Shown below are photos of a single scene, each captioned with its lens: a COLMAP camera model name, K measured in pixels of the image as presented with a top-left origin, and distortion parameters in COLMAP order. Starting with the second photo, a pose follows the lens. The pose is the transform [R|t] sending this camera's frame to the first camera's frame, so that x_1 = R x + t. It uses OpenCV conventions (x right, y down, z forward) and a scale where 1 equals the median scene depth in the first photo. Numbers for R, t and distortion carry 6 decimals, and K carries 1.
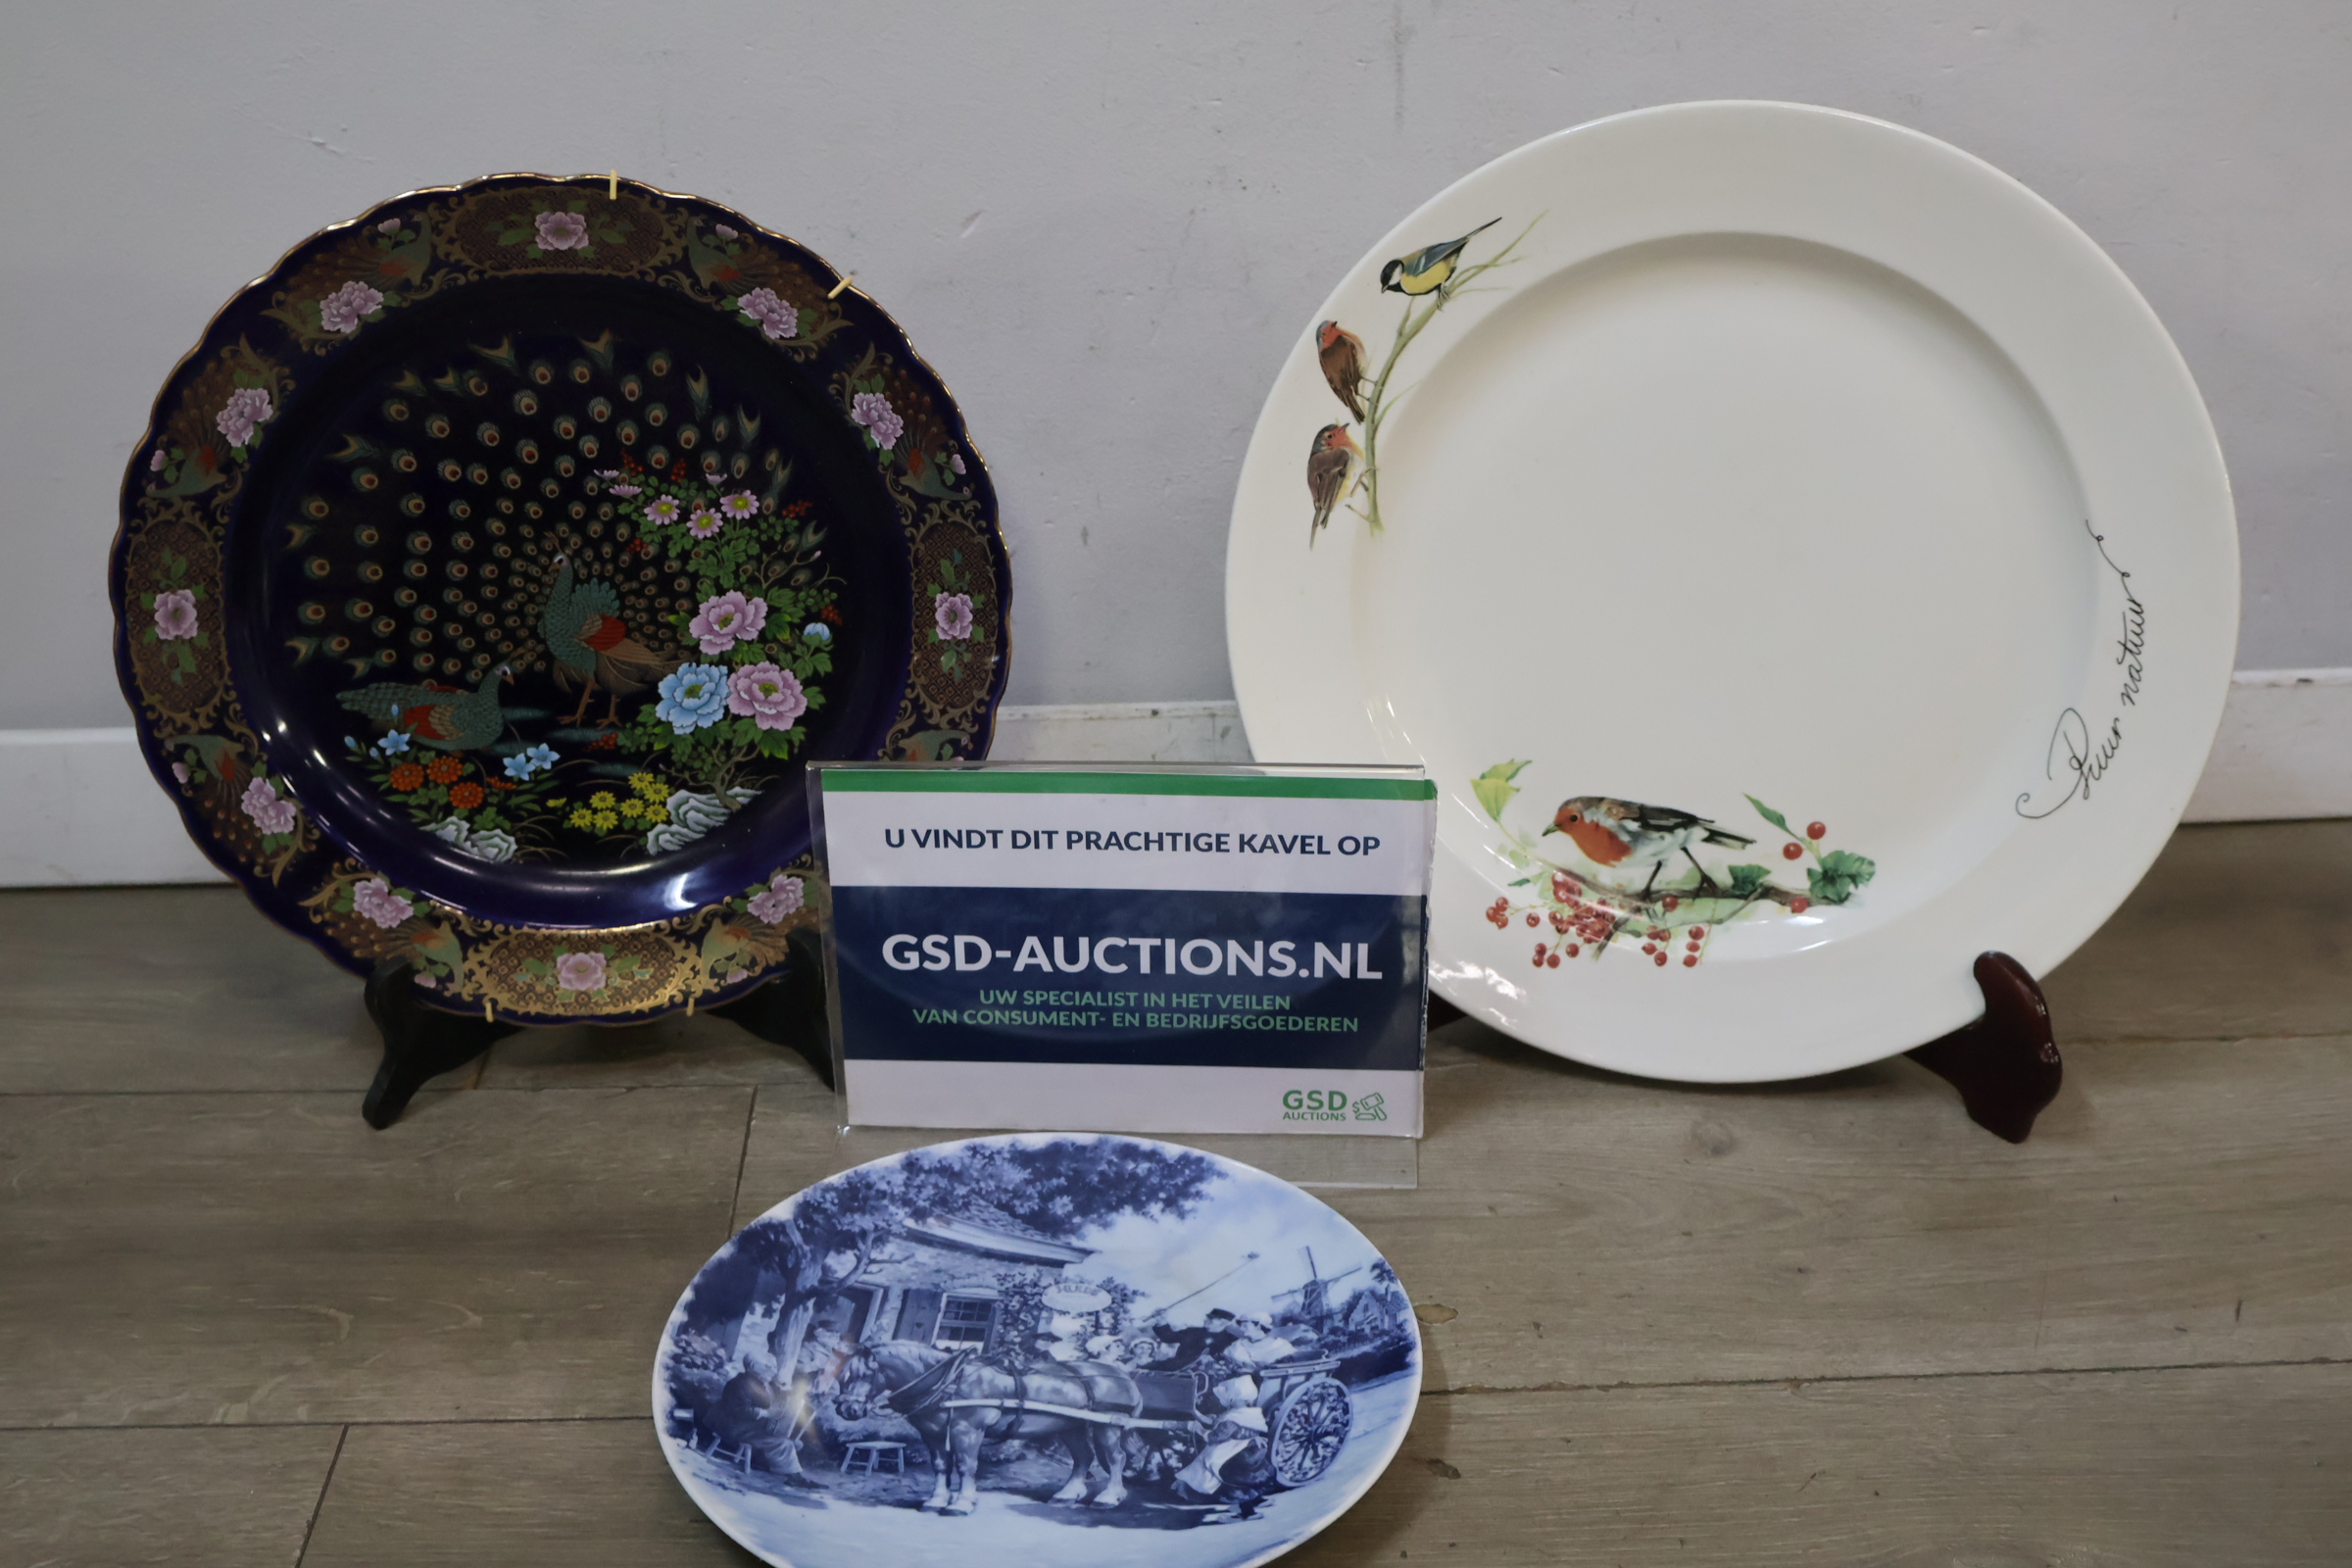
lens RADIAL K [[2879.4, 0, 1175.6], [0, 2879.4, 810.0], [0, 0, 1]] dist [0.011219, 0.000000]
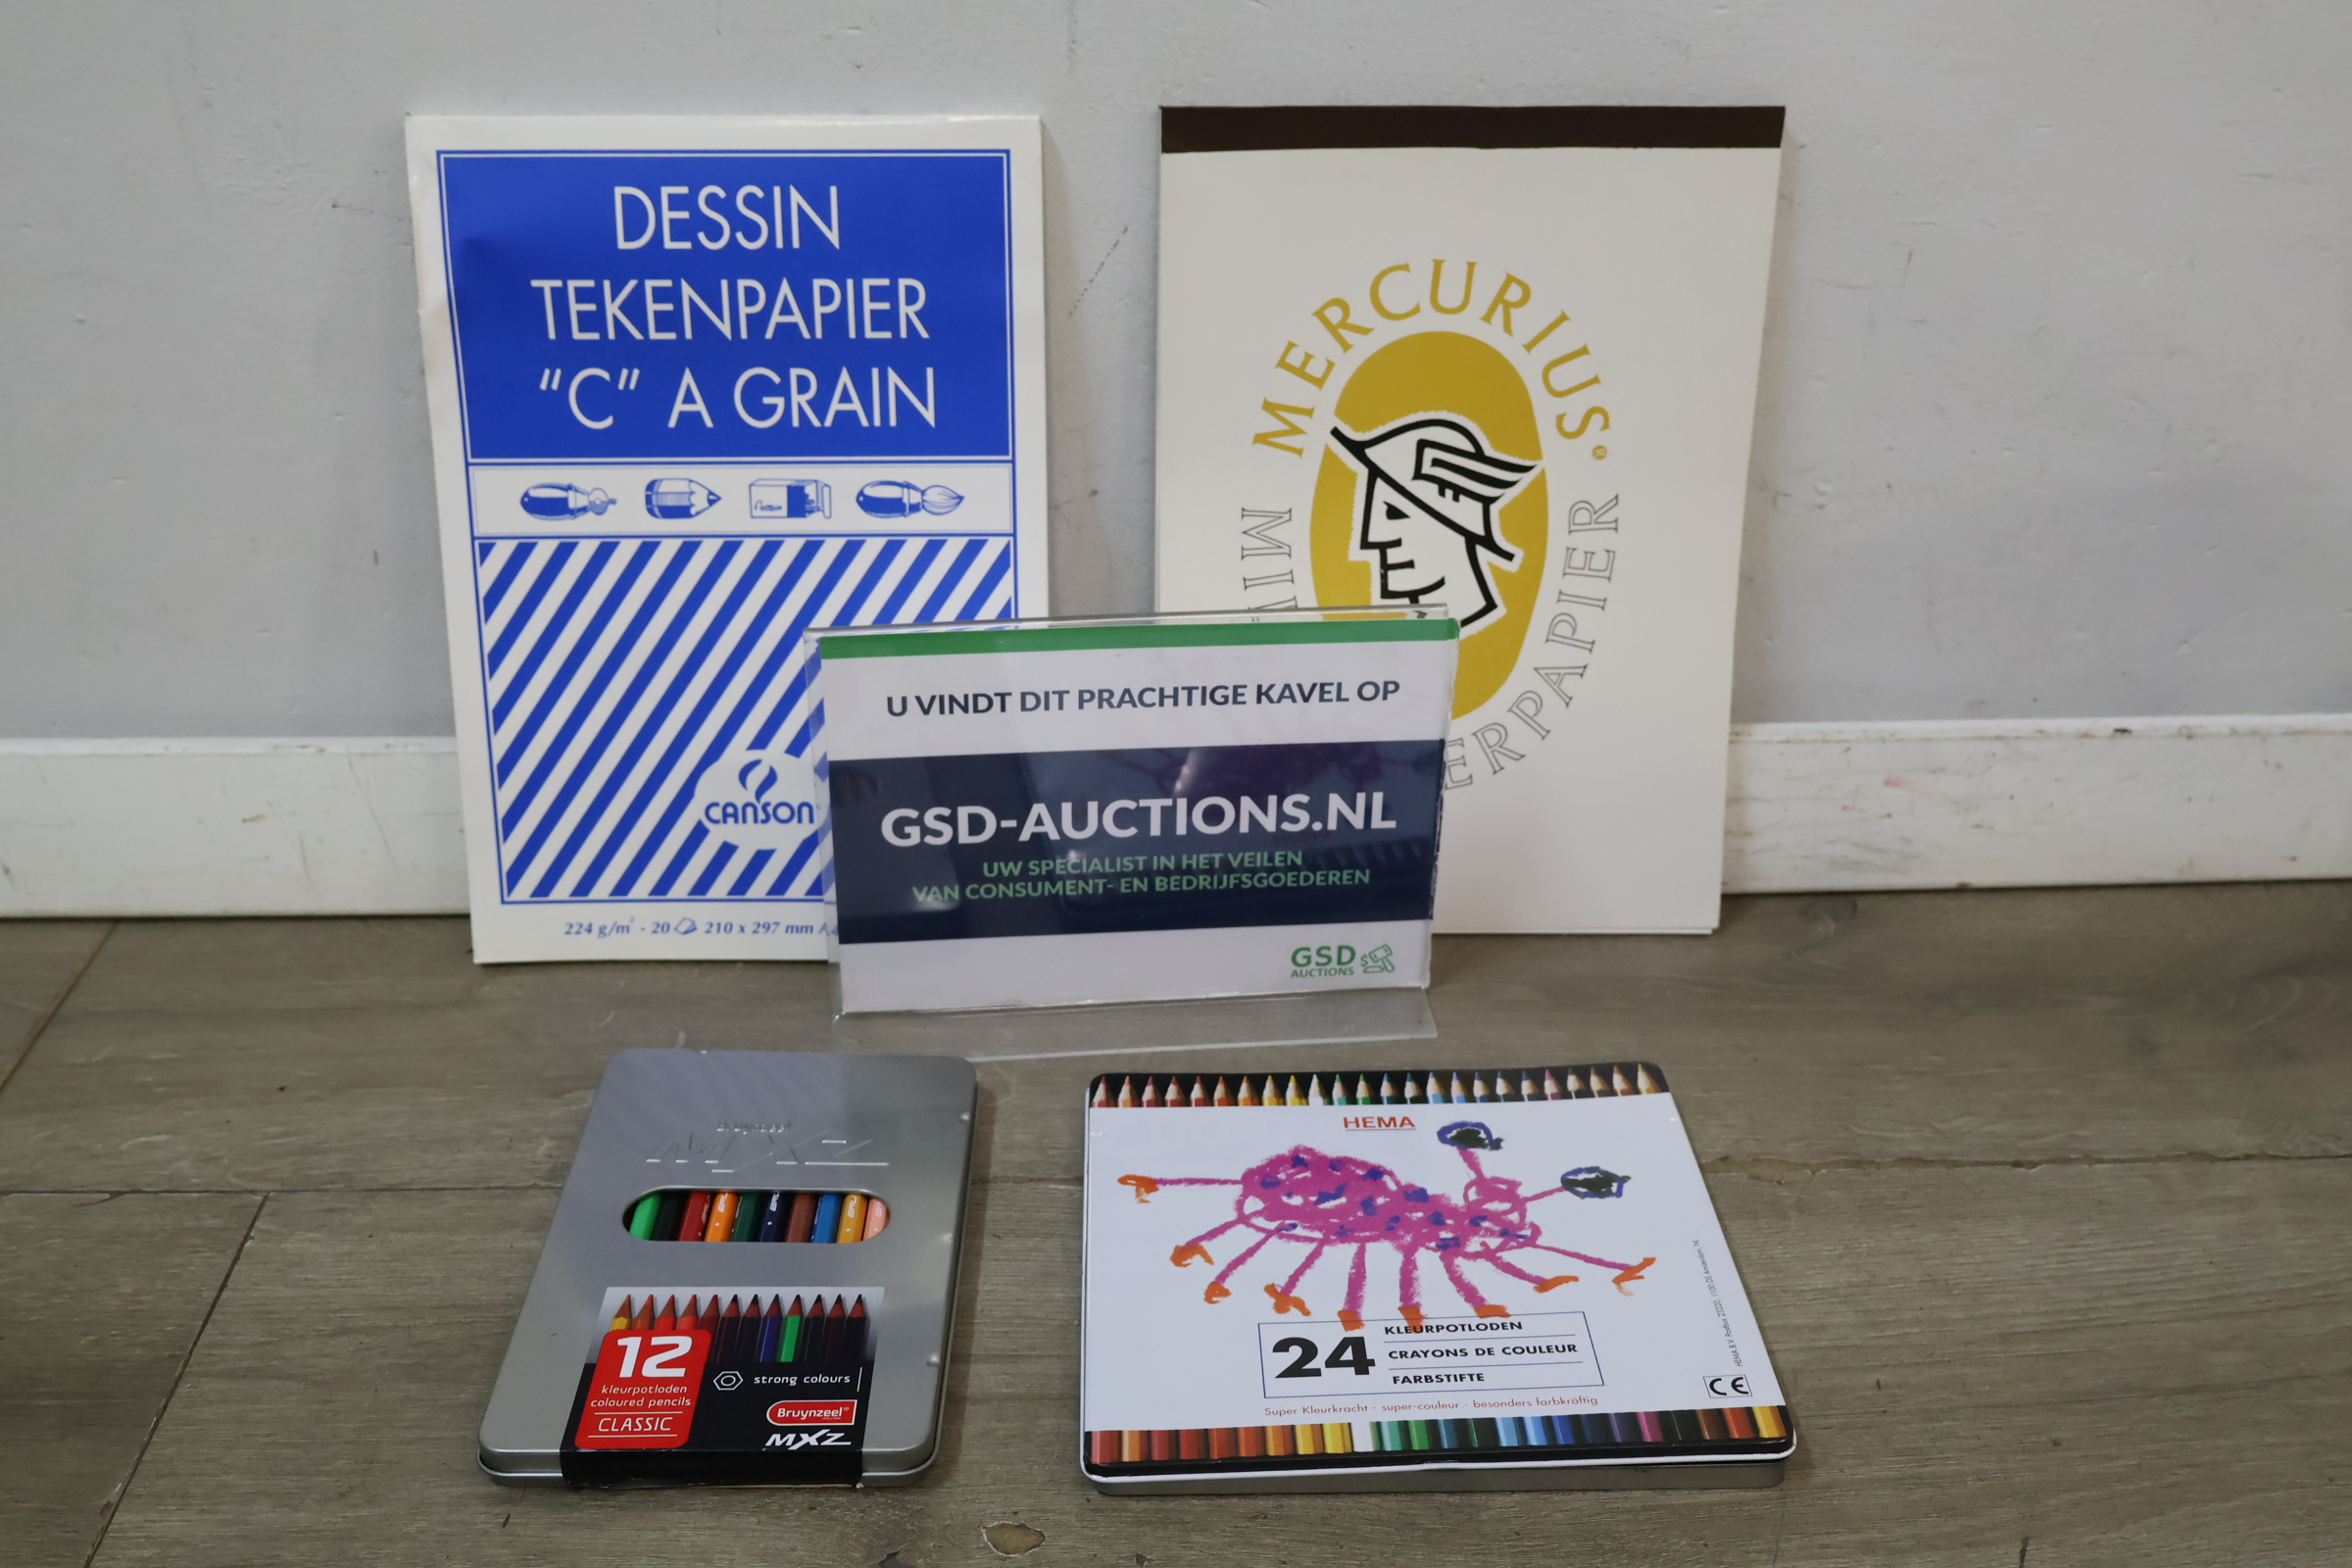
lens RADIAL K [[2403.0, 0, 1176.8], [0, 2403.0, 793.4], [0, 0, 1]] dist [0.009916, 0.000000]
pose [[0.999768, 0.019497, 0.009152, 0.114009], [-0.019639, 0.999685, 0.015612, -0.037713], [-0.008845, -0.015788, 0.999836, 0.312716]]
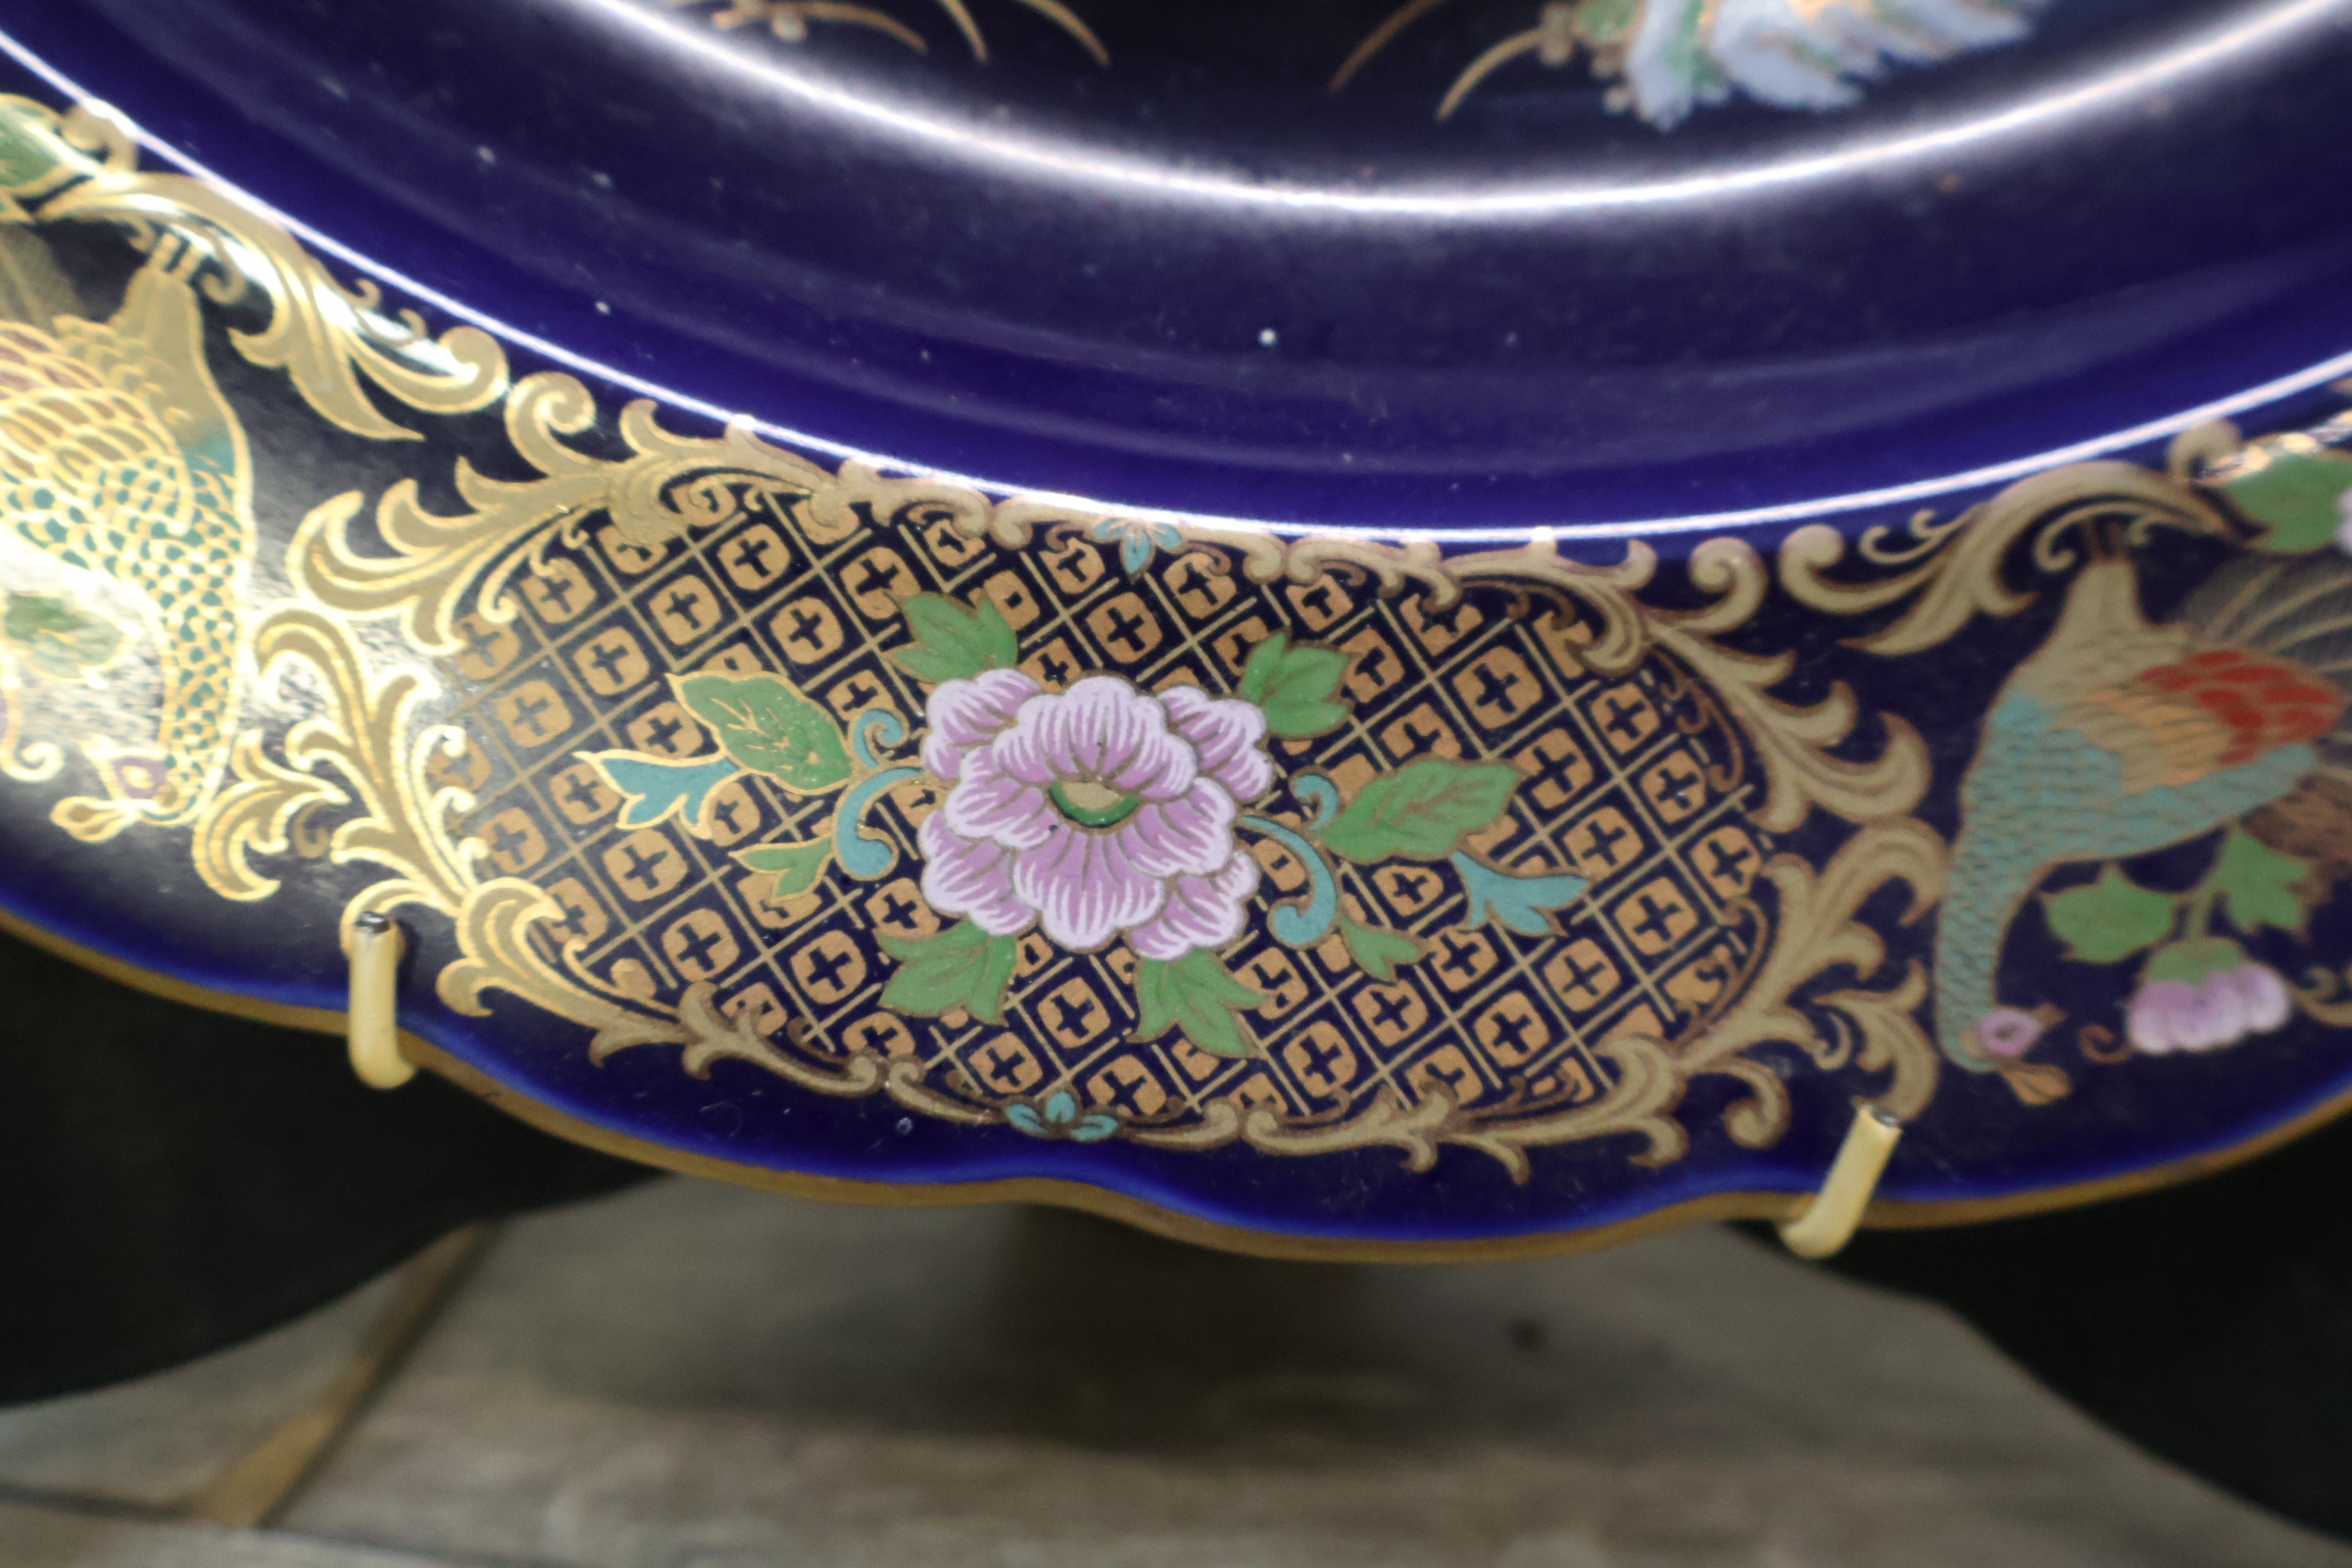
lens RADIAL K [[2403.0, 0, 1174.1], [0, 2403.0, 784.2], [0, 0, 1]] dist [0.009916, 0.000000]
pose [[0.985427, 0.124320, -0.116098, -0.194219], [-0.137219, 0.984342, -0.110641, 0.068649], [0.100526, 0.124959, 0.987056, 0.911208]]
